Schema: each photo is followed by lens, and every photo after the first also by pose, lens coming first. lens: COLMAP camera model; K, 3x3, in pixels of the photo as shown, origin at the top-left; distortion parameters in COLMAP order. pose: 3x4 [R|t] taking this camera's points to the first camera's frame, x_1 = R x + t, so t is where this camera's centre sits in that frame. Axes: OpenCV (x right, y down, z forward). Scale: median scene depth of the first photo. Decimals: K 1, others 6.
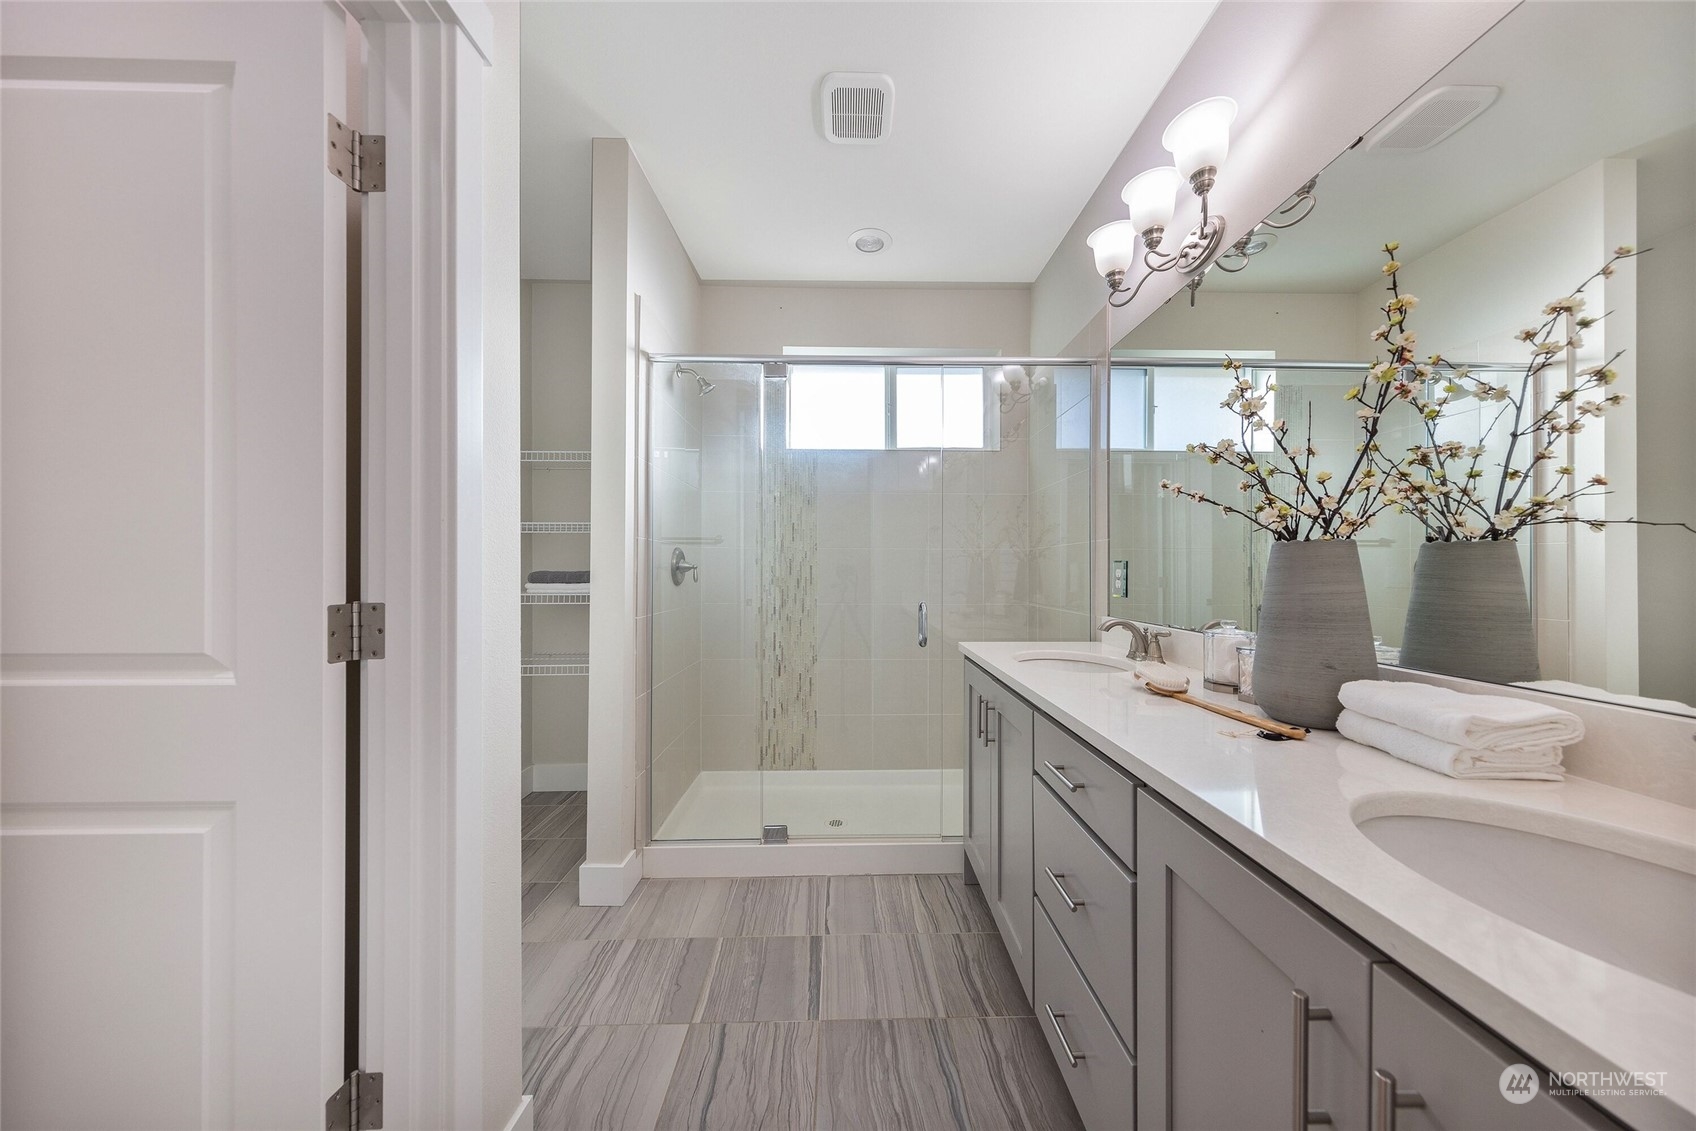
lens RADIAL K [[586.5, 0, 866.6], [0, 586.5, 568.6], [0, 0, 1]] dist [0.005093, -0.000560]
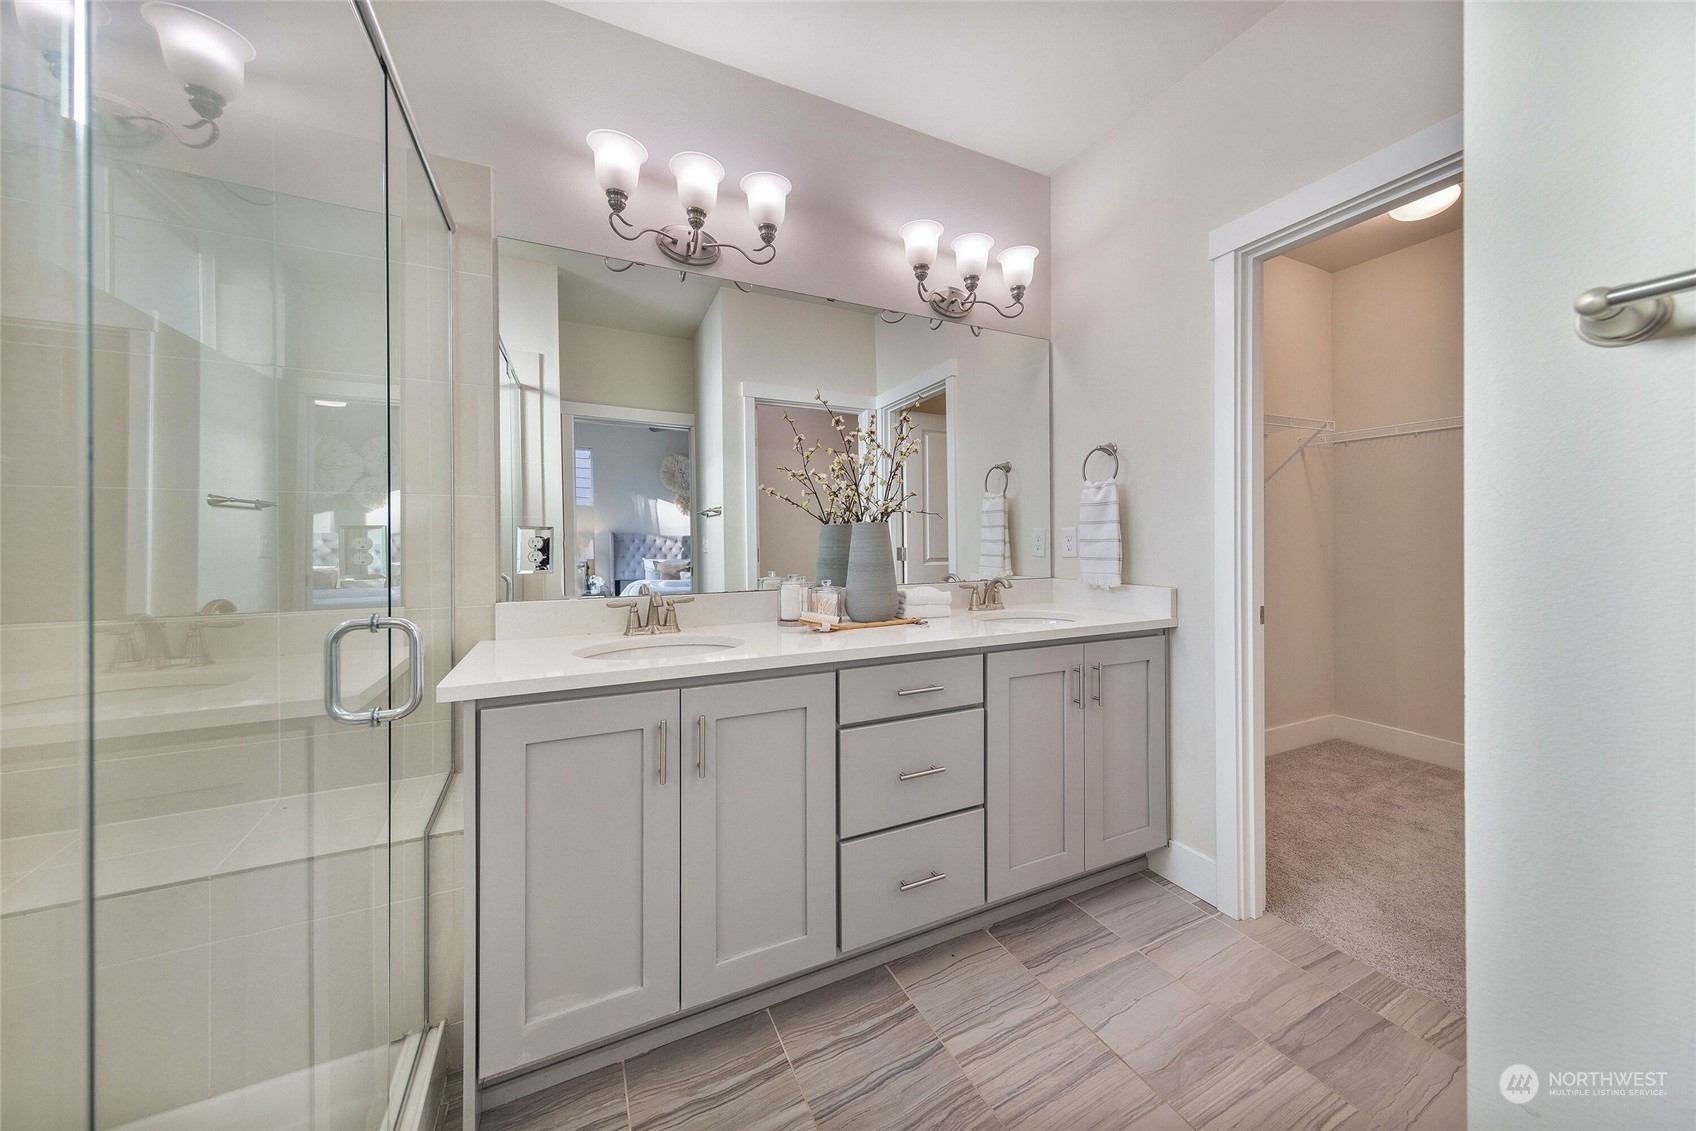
lens RADIAL K [[586.5, 0, 873.2], [0, 586.5, 542.9], [0, 0, 1]] dist [0.005093, -0.000560]
pose [[-0.442080, -0.008333, 0.896937, -0.606146], [-0.000940, 0.999961, 0.008826, 0.006532], [-0.896975, 0.003059, -0.442070, 1.265101]]
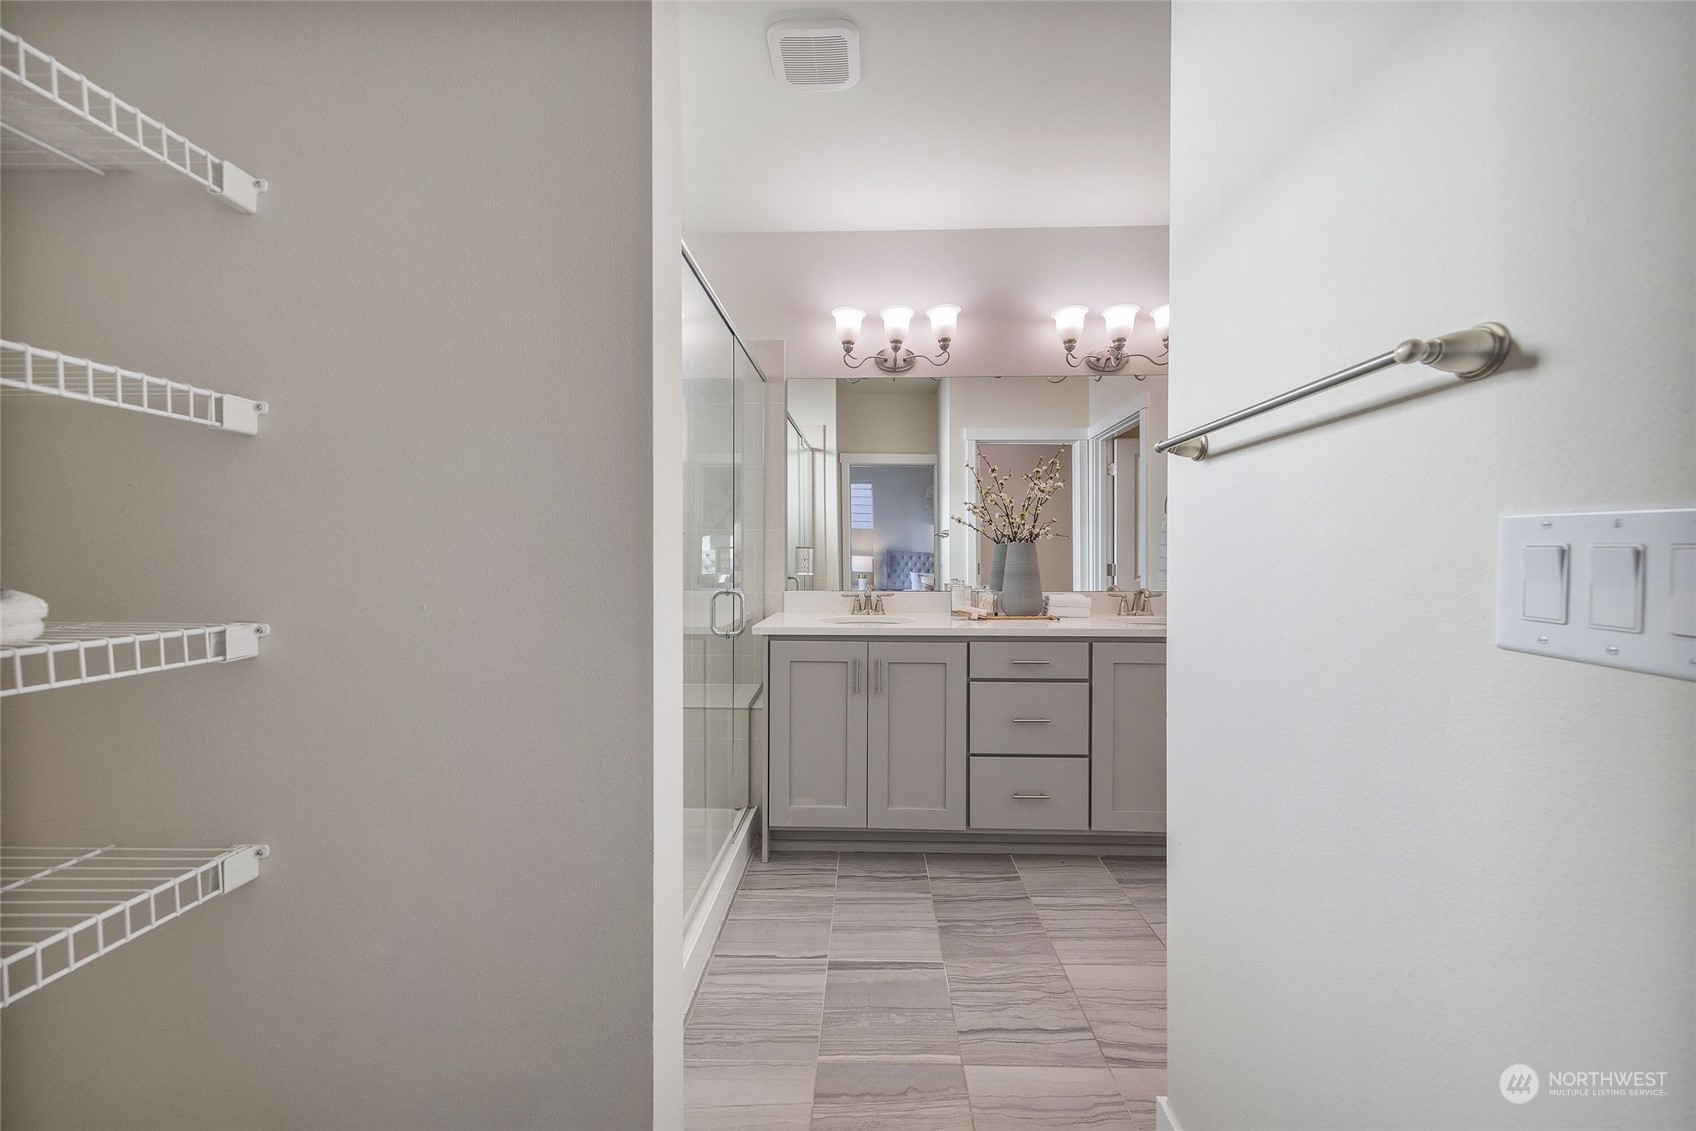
lens RADIAL K [[586.5, 0, 883.5], [0, 586.5, 558.6], [0, 0, 1]] dist [0.005093, -0.000560]
pose [[-0.003382, -0.007170, 0.999969, -1.163951], [-0.003154, 0.999969, 0.007160, 0.008123], [-0.999989, -0.003129, -0.003405, 1.111590]]
